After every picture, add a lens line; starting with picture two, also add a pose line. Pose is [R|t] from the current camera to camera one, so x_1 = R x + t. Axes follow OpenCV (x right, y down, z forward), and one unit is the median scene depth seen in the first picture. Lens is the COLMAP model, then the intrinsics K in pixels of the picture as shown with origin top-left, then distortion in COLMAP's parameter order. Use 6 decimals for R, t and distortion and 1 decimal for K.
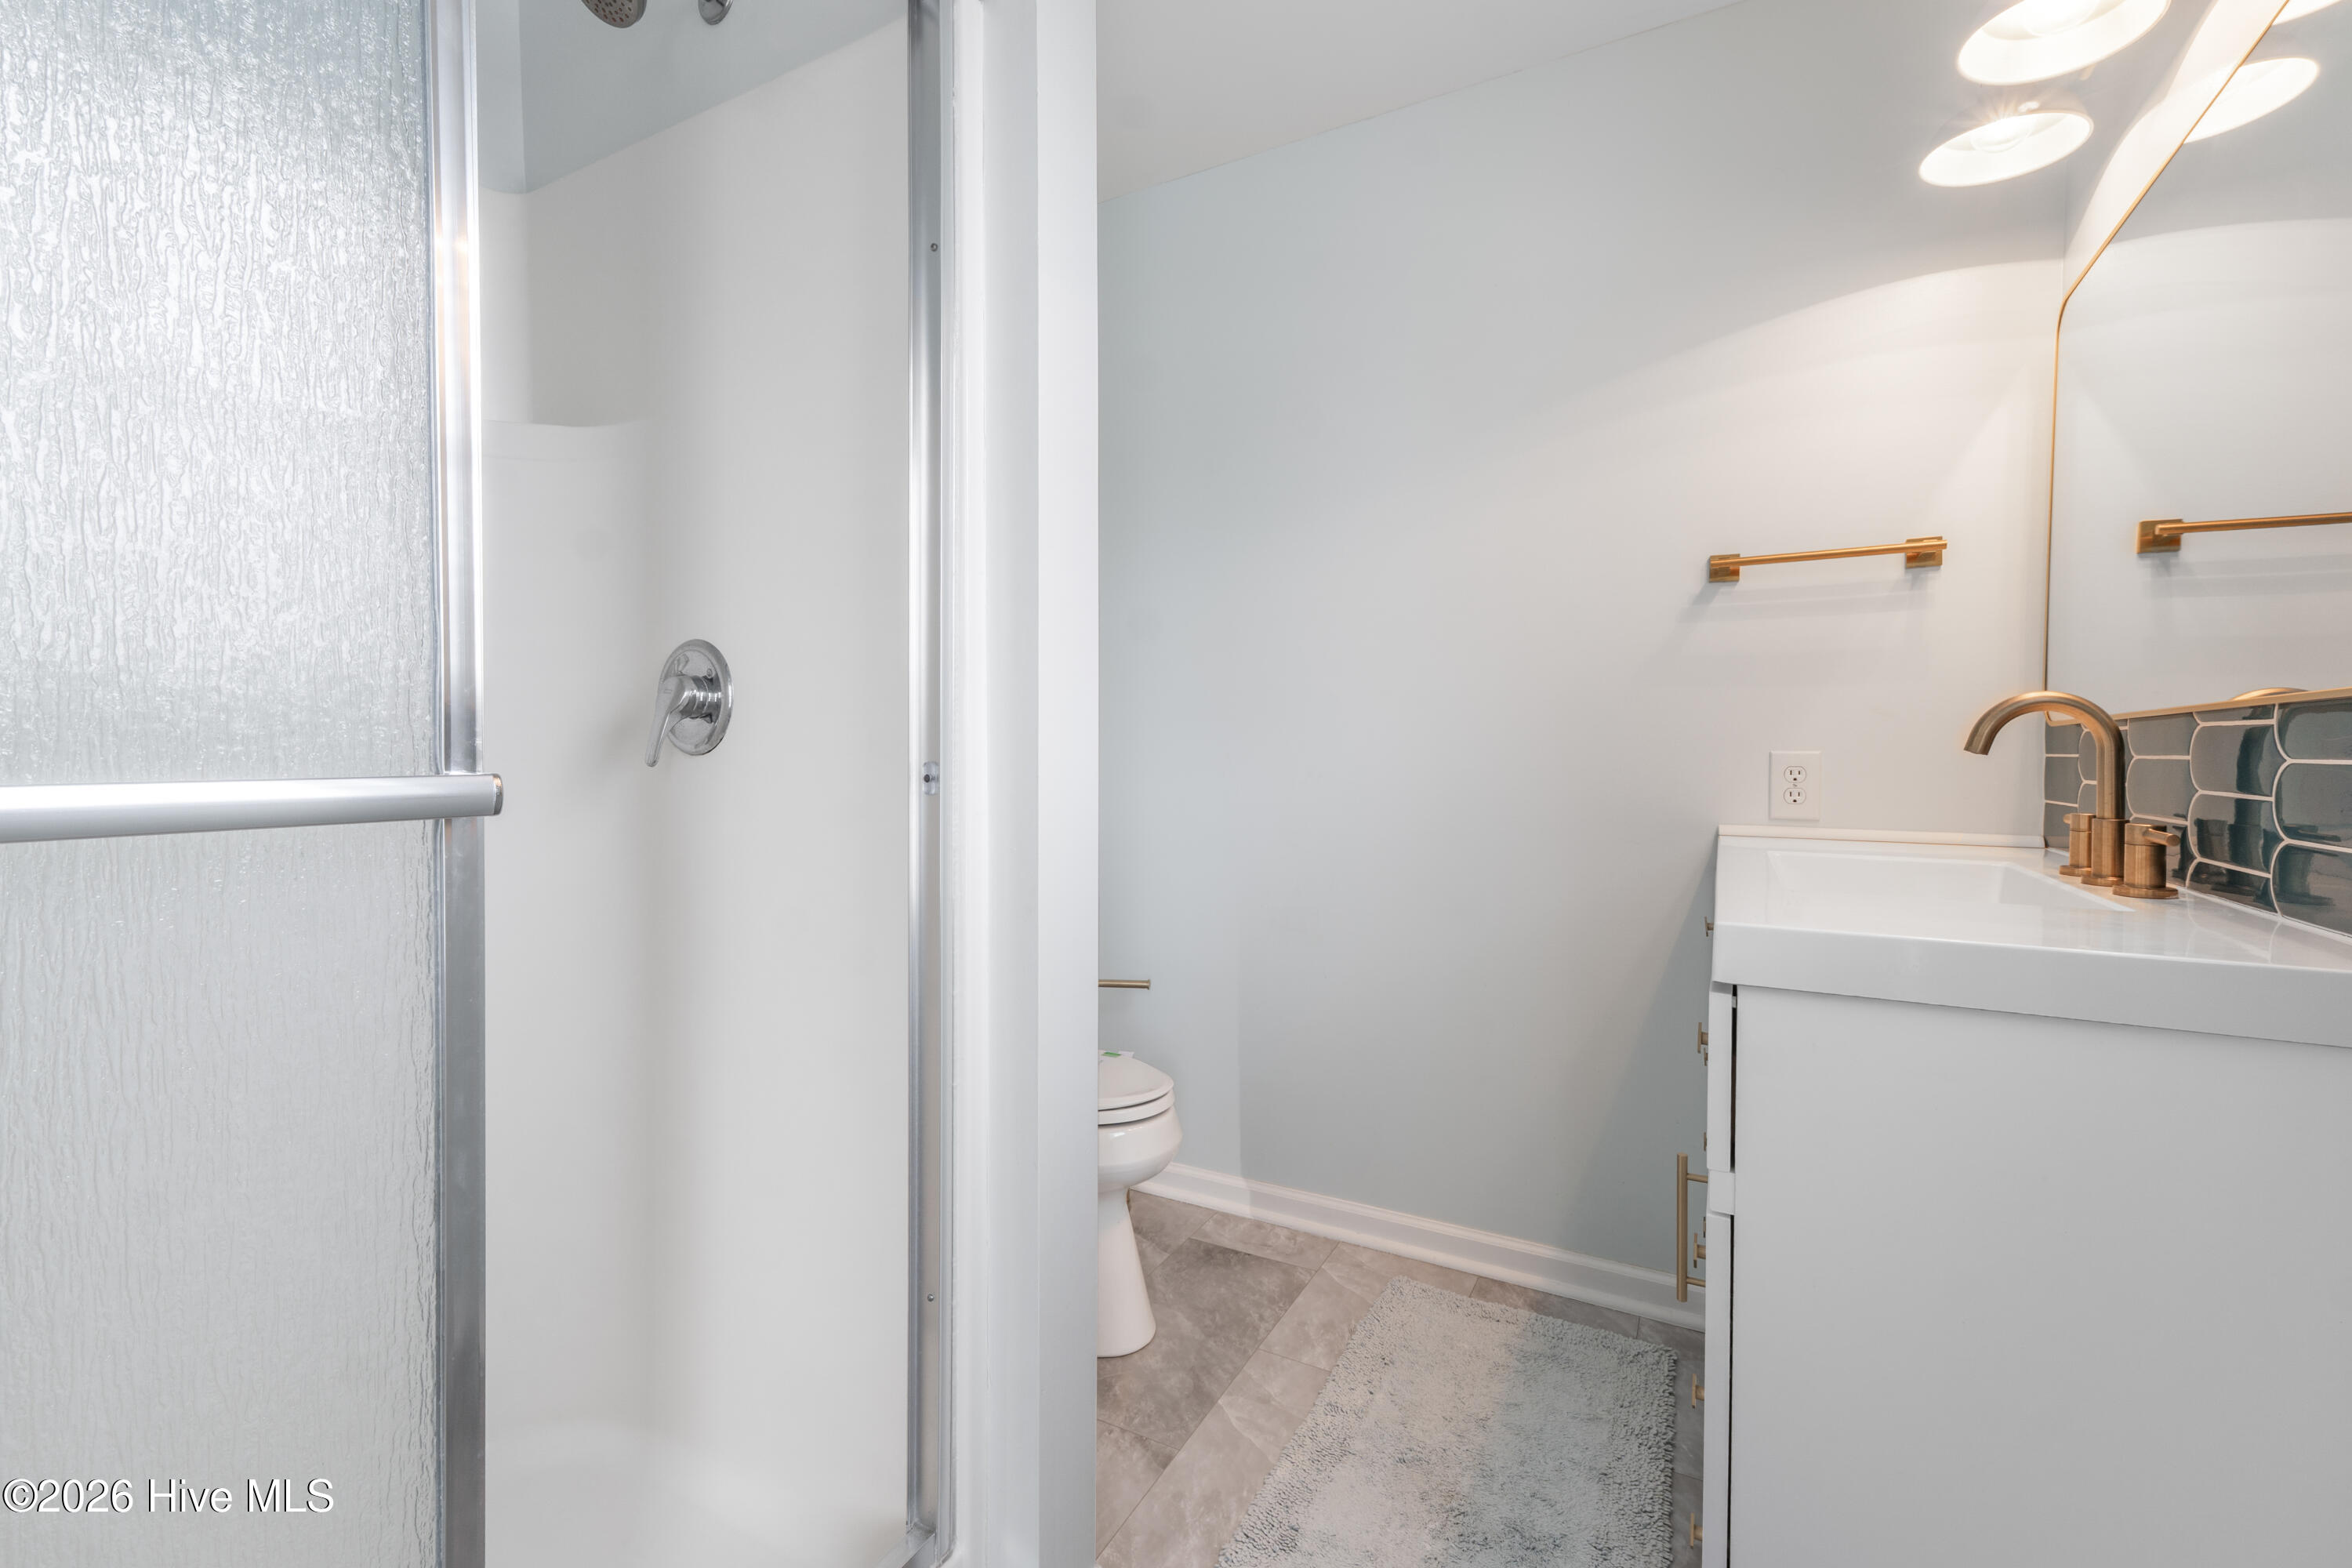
lens RADIAL K [[1018.3, 0, 1176.5], [0, 1018.3, 774.0], [0, 0, 1]] dist [-0.000581, -0.000125]
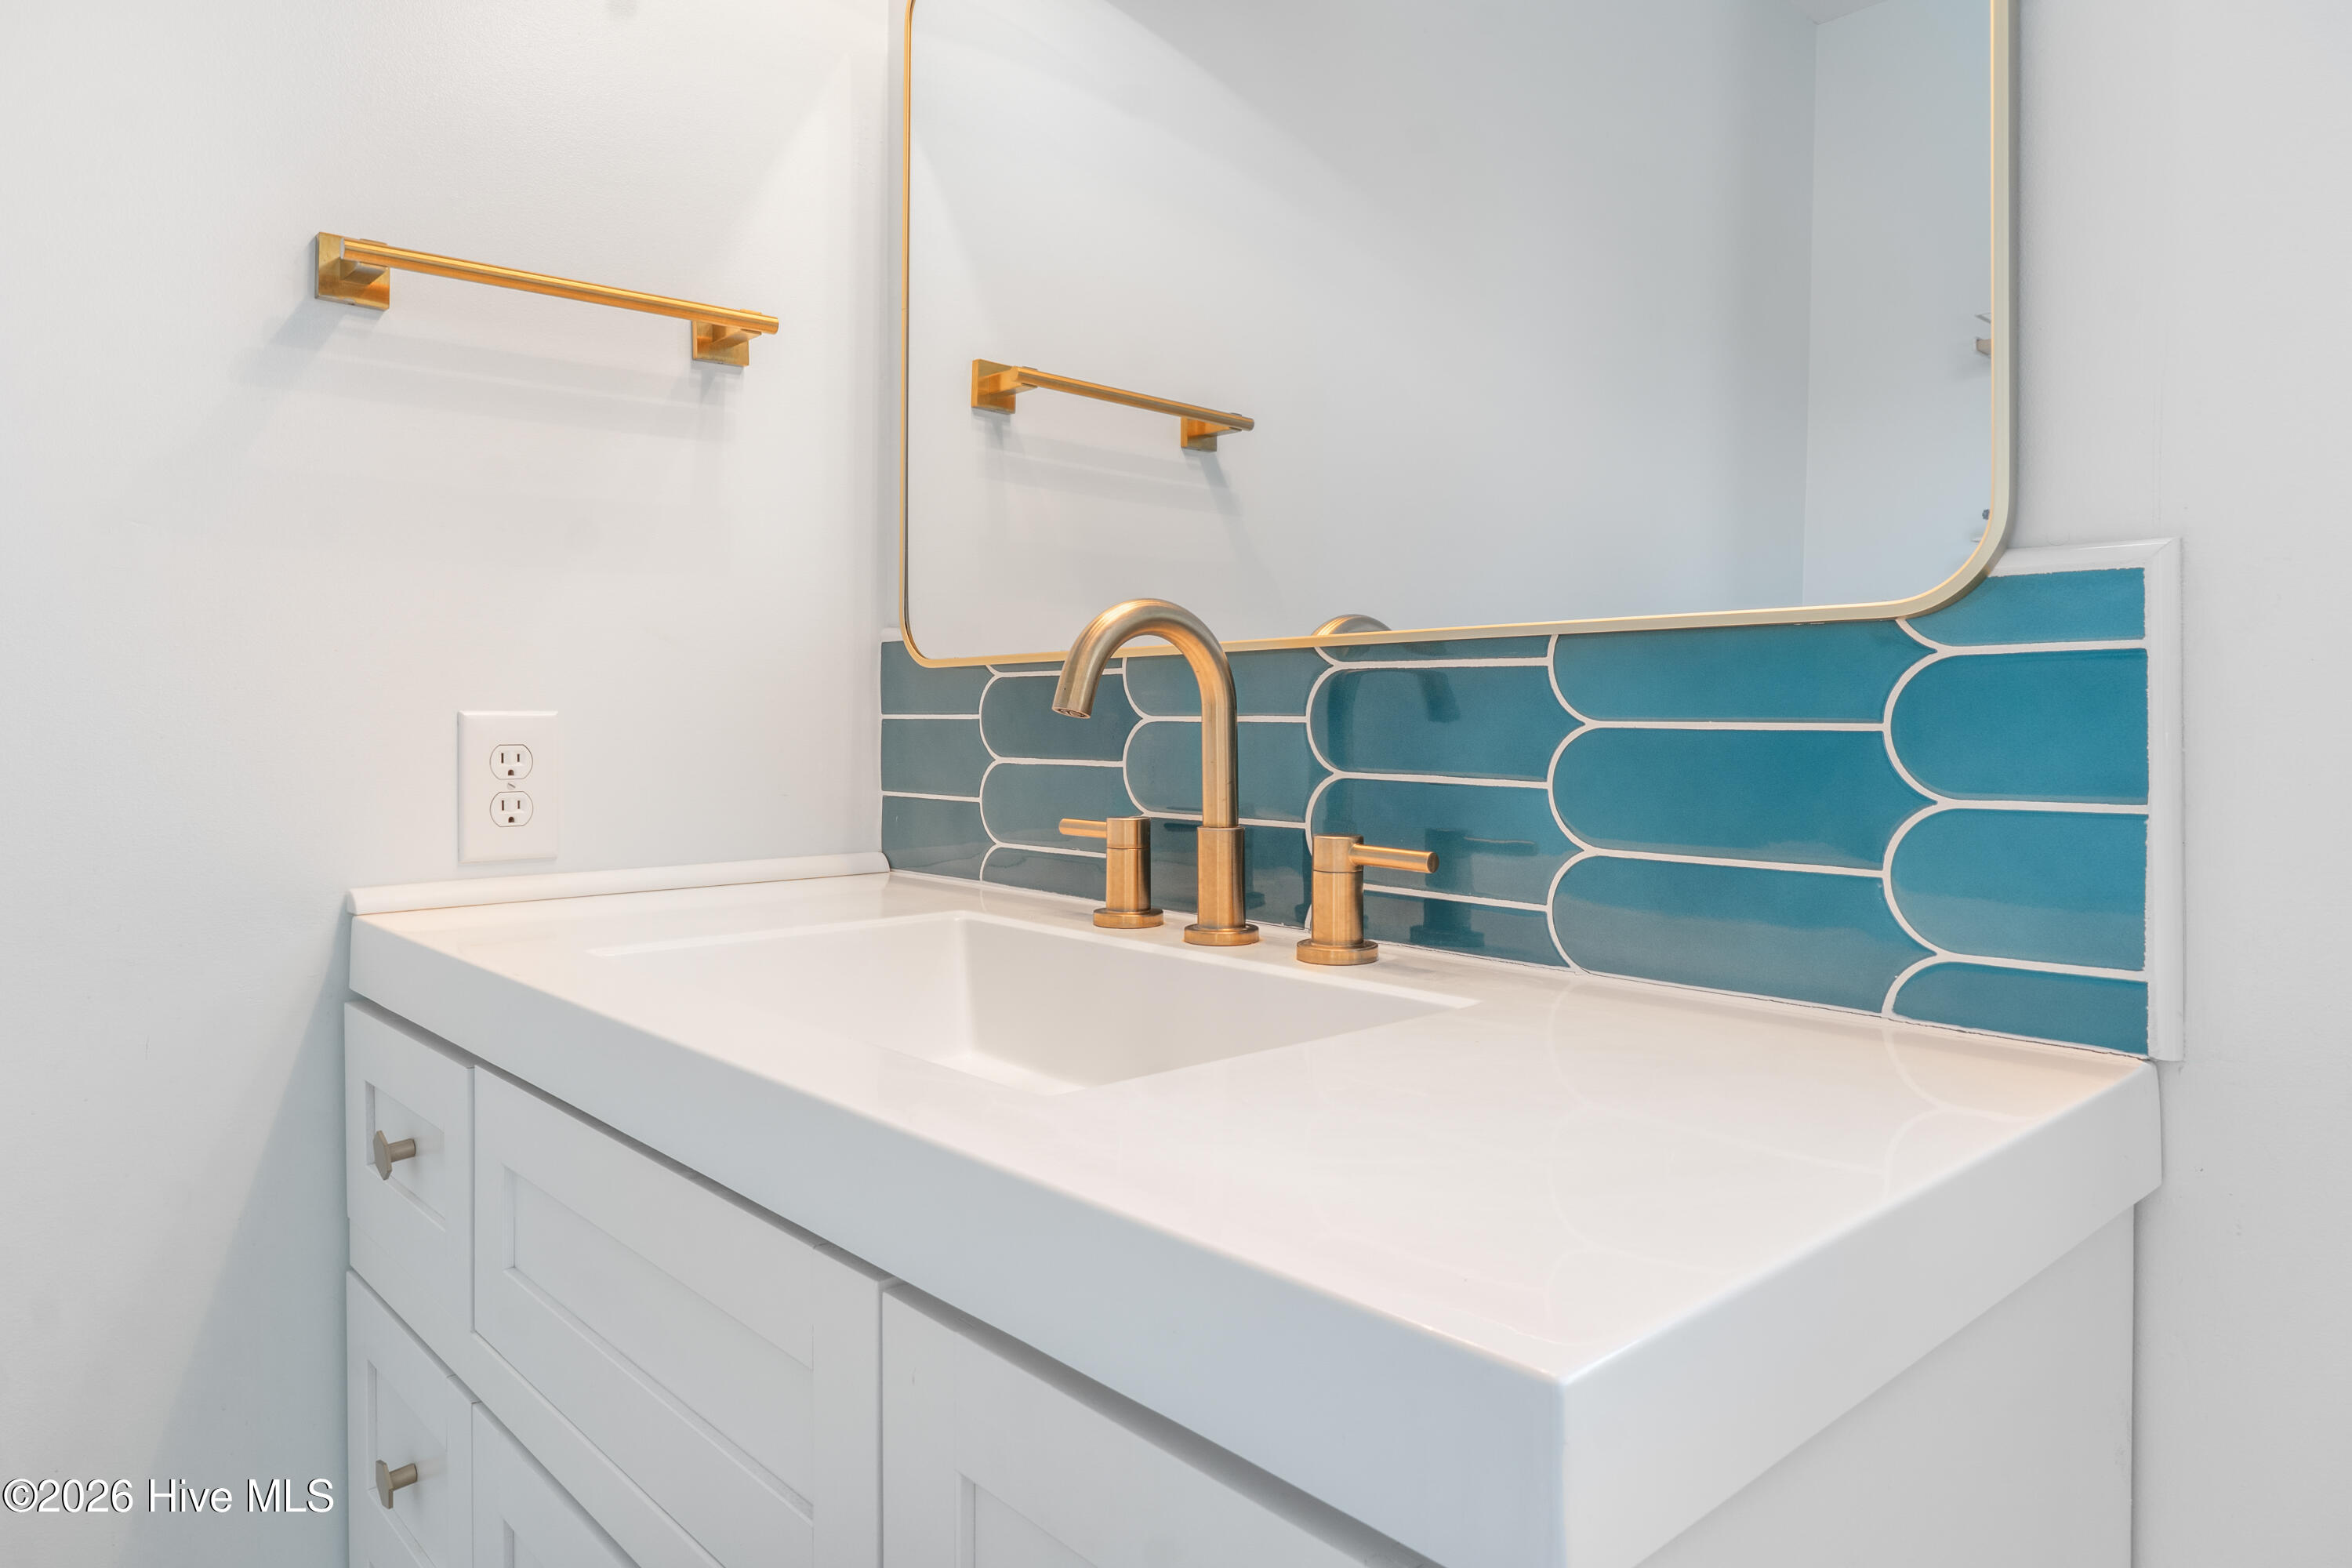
lens RADIAL K [[1468.5, 0, 1173.0], [0, 1468.5, 720.4], [0, 0, 1]] dist [-0.008896, -0.001508]
pose [[0.321339, -0.008642, 0.946925, 0.088710], [0.022974, 0.999735, 0.001327, -0.013469], [-0.946685, 0.021328, 0.321453, 0.557210]]
